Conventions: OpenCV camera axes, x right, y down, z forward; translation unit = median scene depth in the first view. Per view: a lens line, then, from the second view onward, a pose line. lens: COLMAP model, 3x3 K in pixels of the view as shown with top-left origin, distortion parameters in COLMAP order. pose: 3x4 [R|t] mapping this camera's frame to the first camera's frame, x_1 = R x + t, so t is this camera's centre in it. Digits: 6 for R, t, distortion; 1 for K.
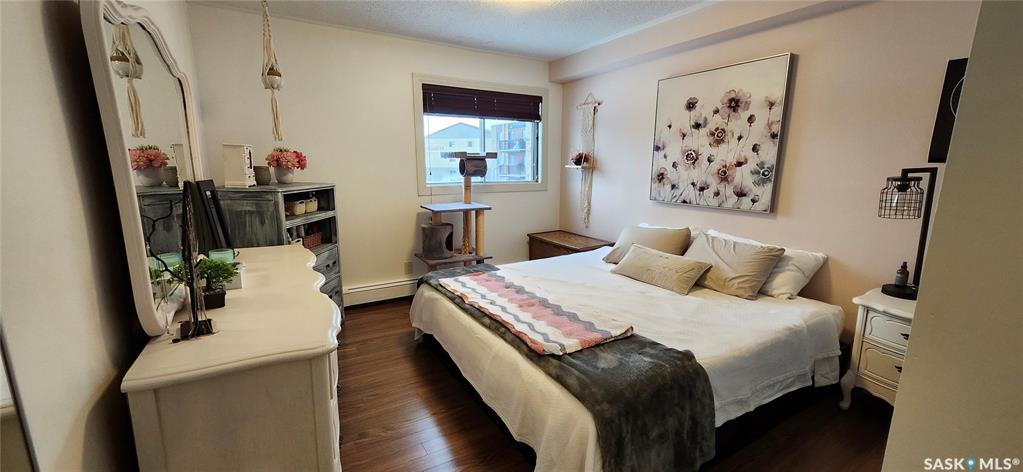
lens RADIAL K [[403.5, 0, 515.0], [0, 403.5, 235.3], [0, 0, 1]] dist [0.001099, 0.001175]
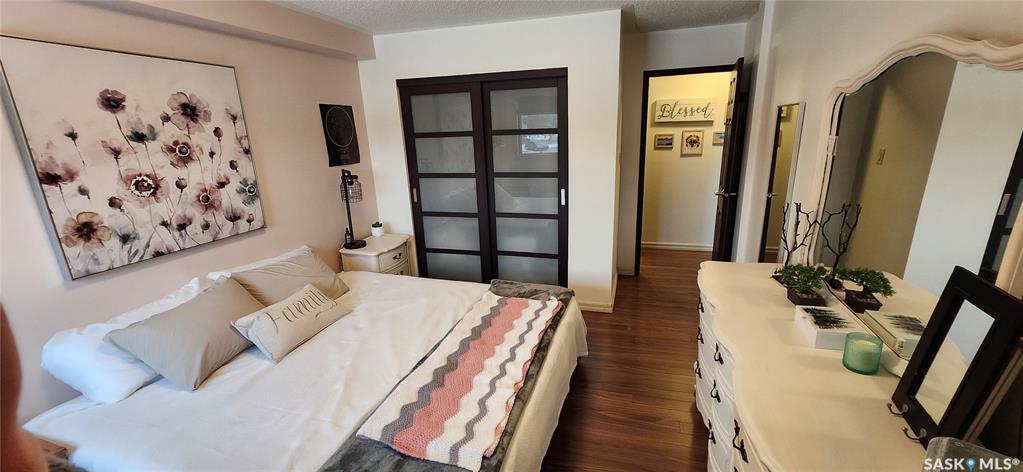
lens RADIAL K [[403.5, 0, 513.9], [0, 403.5, 237.9], [0, 0, 1]] dist [0.001099, 0.001175]
pose [[-0.666936, -0.179291, 0.723222, -0.469953], [0.162448, 0.912283, 0.375965, -0.284613], [-0.727191, 0.368231, -0.579310, 1.052245]]
